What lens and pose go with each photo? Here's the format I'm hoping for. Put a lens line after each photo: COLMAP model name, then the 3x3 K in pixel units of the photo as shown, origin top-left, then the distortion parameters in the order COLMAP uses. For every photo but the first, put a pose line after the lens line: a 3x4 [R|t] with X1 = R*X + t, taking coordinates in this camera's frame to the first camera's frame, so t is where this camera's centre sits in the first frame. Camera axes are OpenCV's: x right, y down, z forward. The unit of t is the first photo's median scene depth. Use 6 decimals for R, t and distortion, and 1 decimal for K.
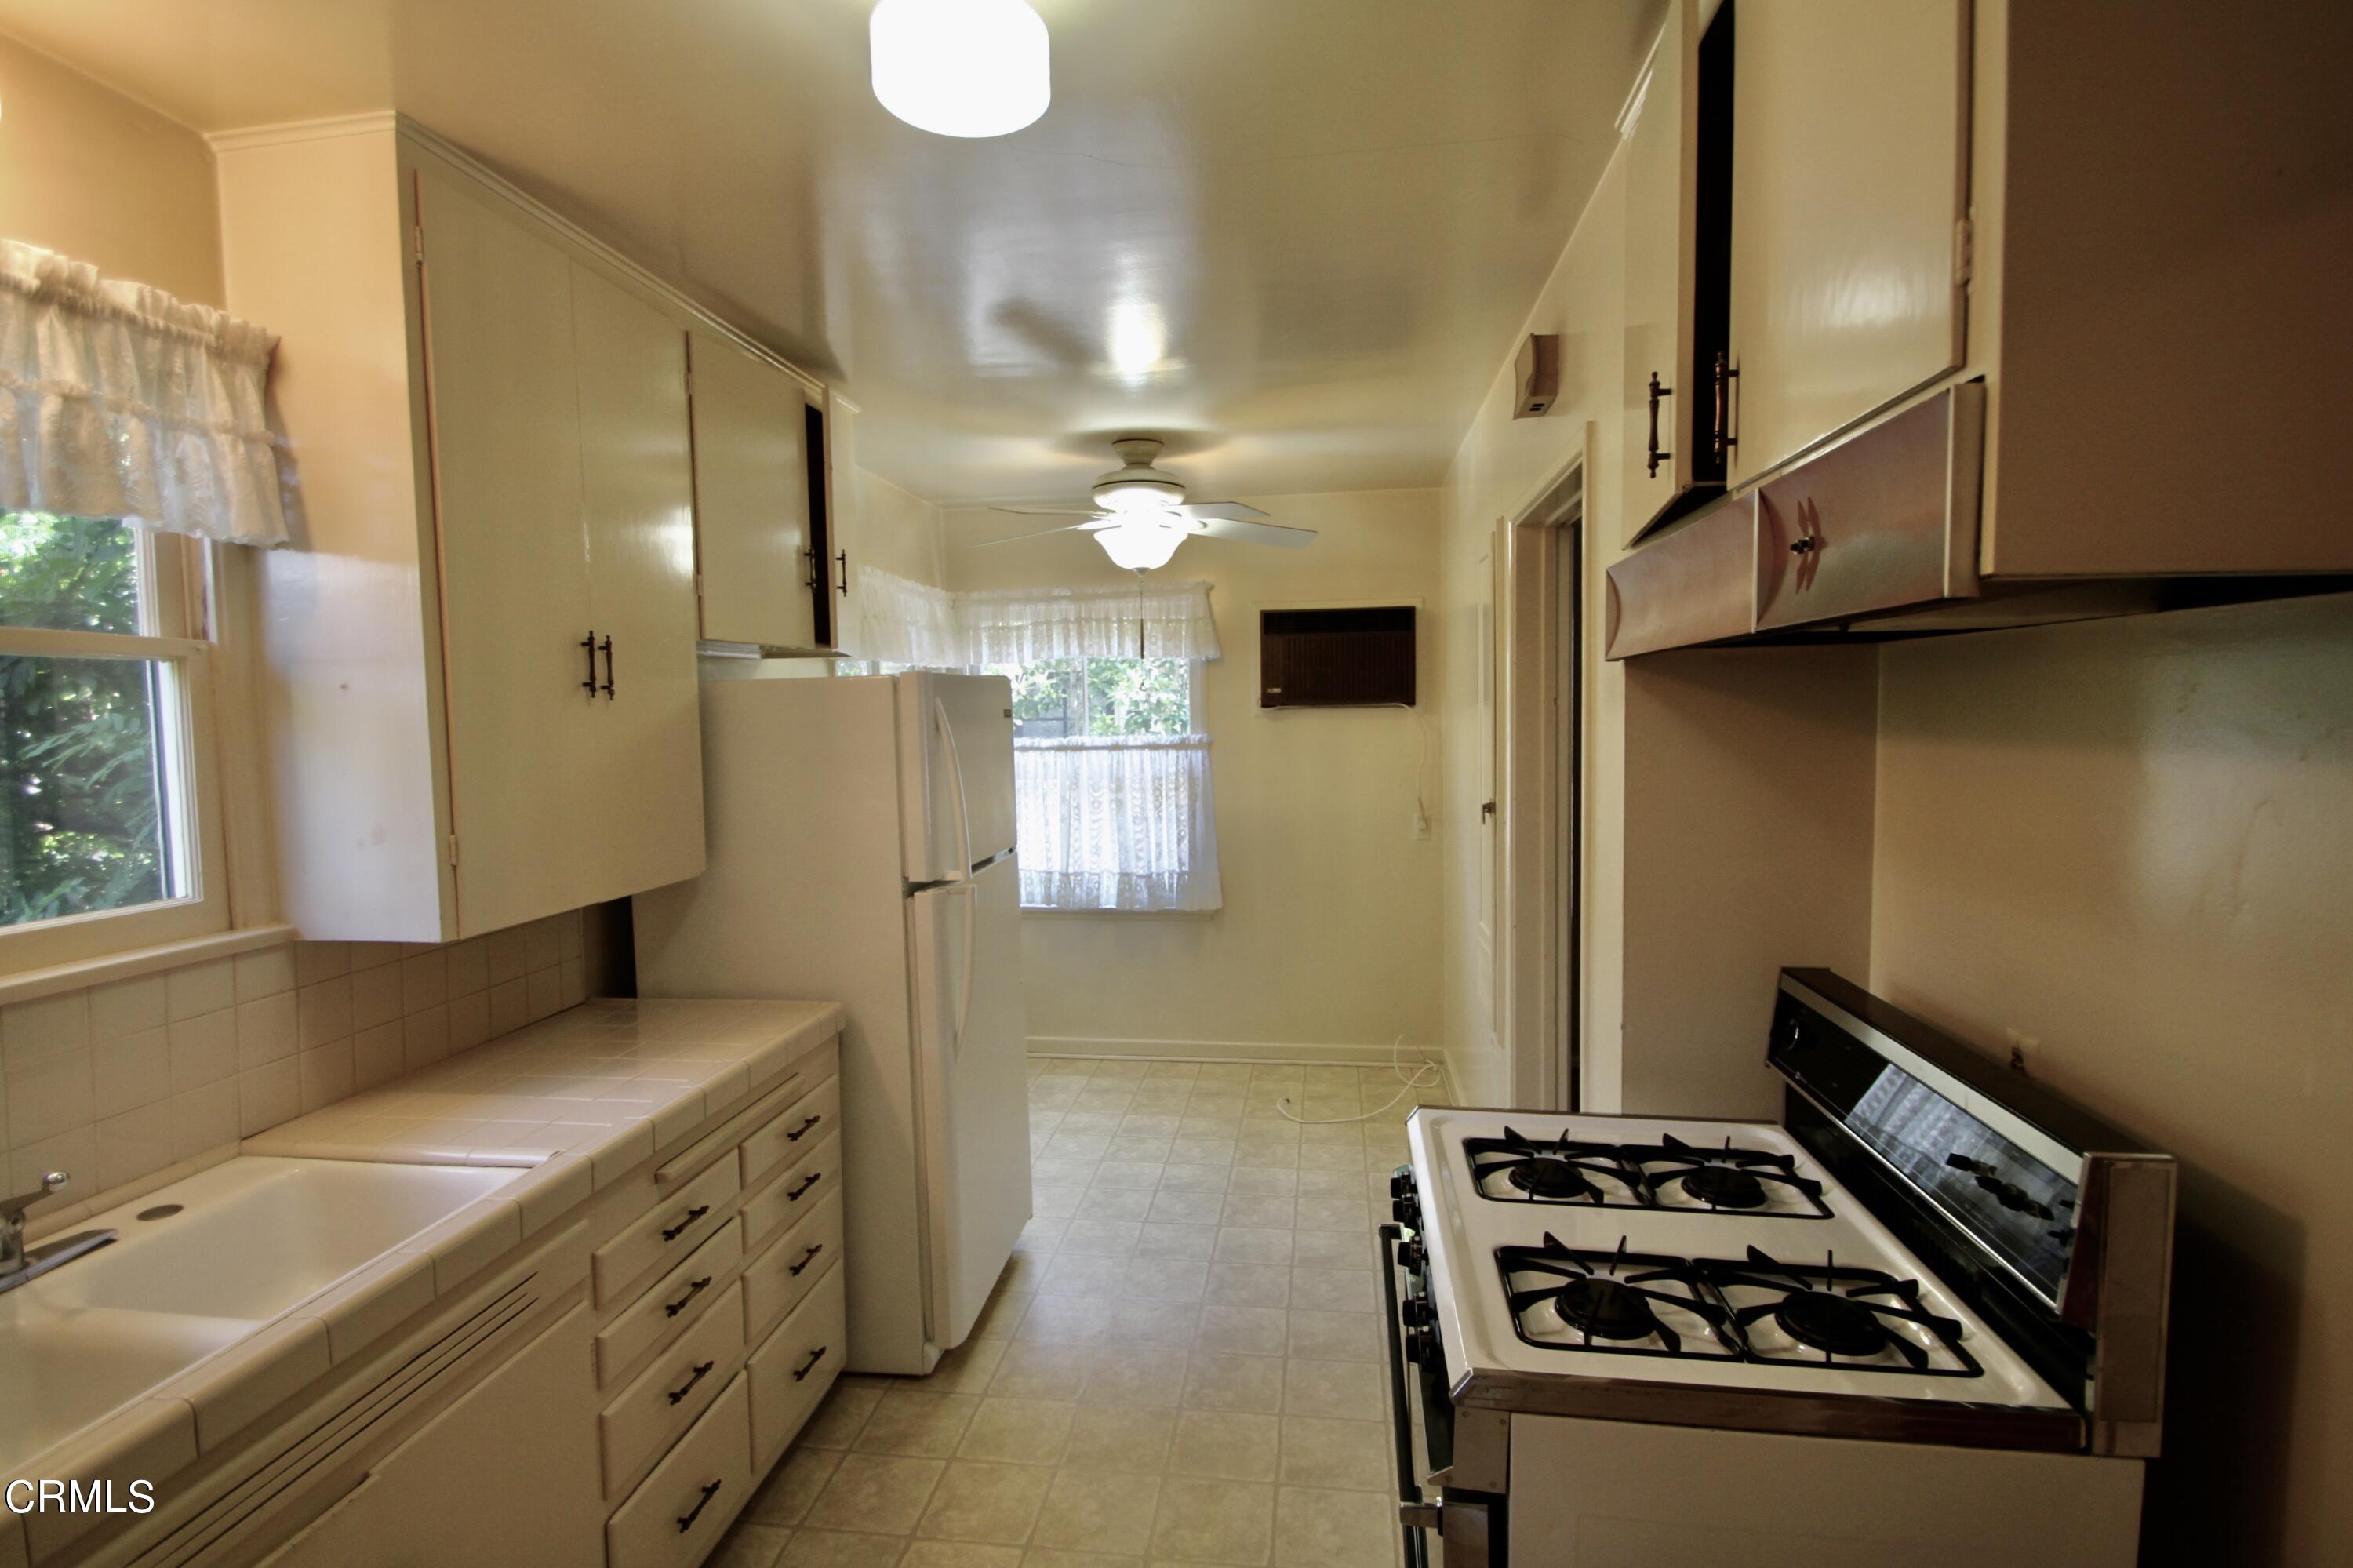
lens RADIAL K [[1075.8, 0, 1176.5], [0, 1075.8, 784.0], [0, 0, 1]] dist [0.011298, -0.000735]
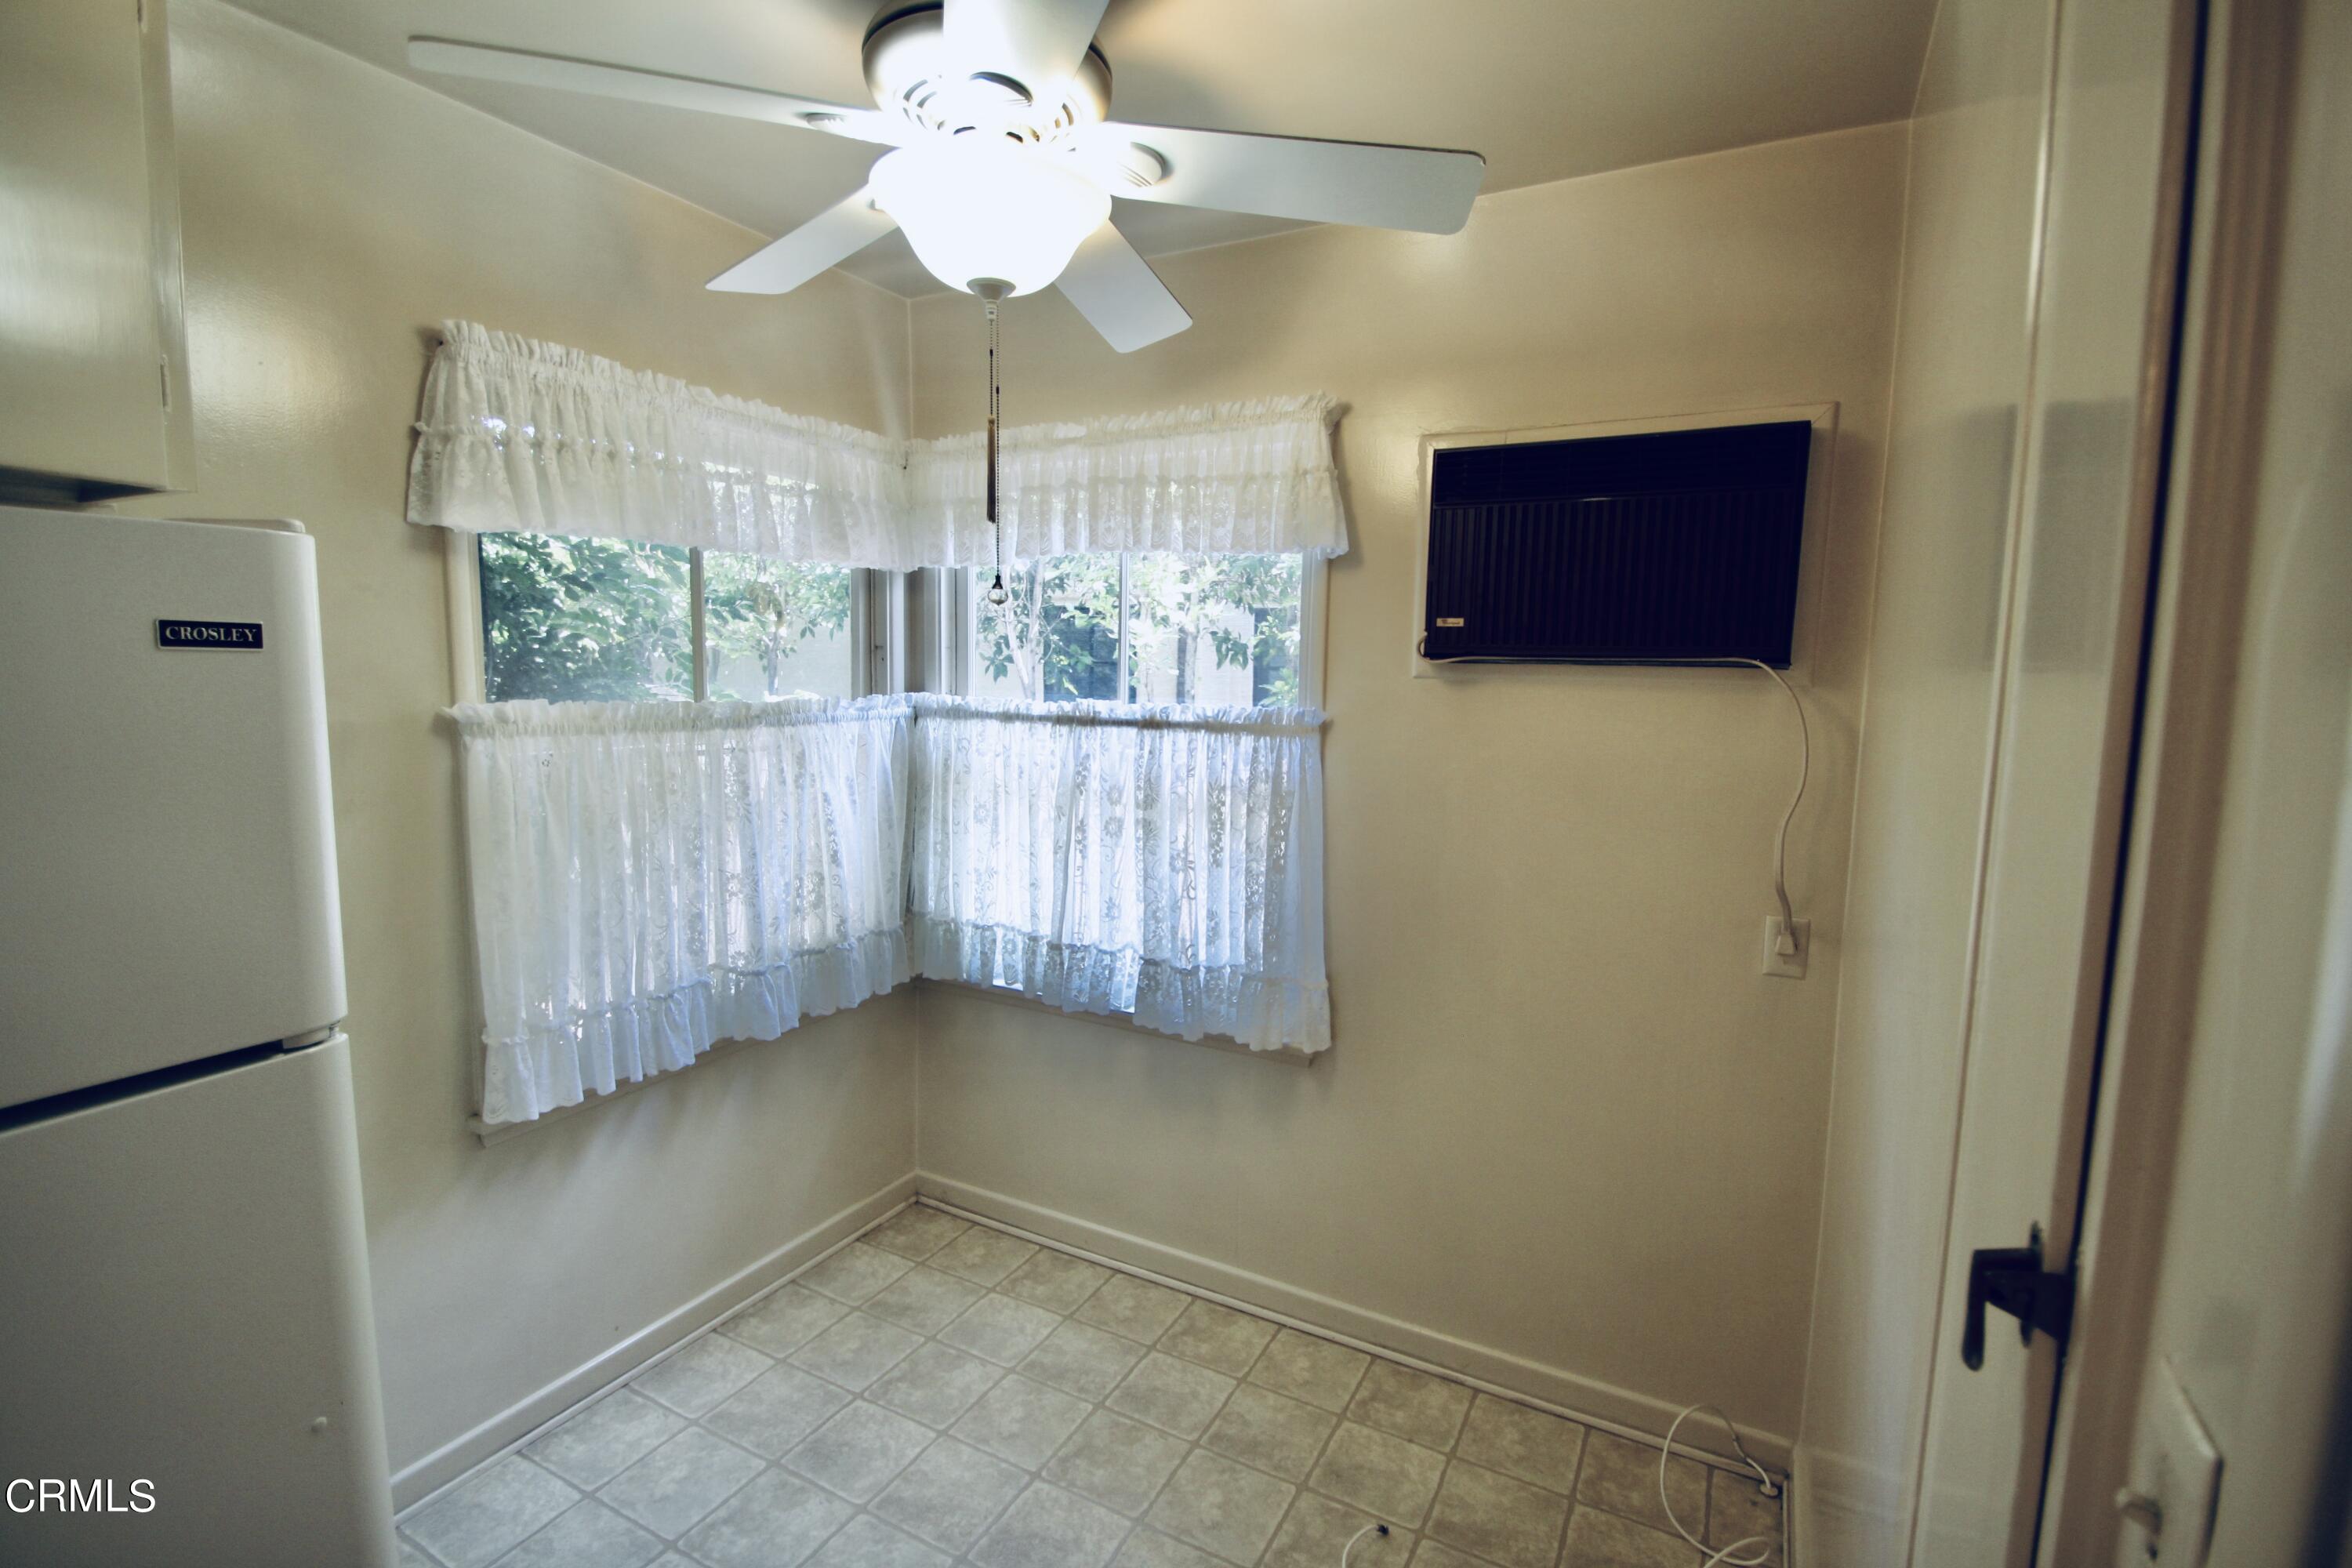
lens RADIAL K [[1075.3, 0, 1176.0], [0, 1075.3, 784.0], [0, 0, 1]] dist [0.011298, -0.000735]
pose [[0.938712, 0.074193, -0.336624, 0.138549], [-0.059086, 0.996741, 0.054918, -0.034627], [0.339602, -0.031663, 0.940036, 0.507191]]
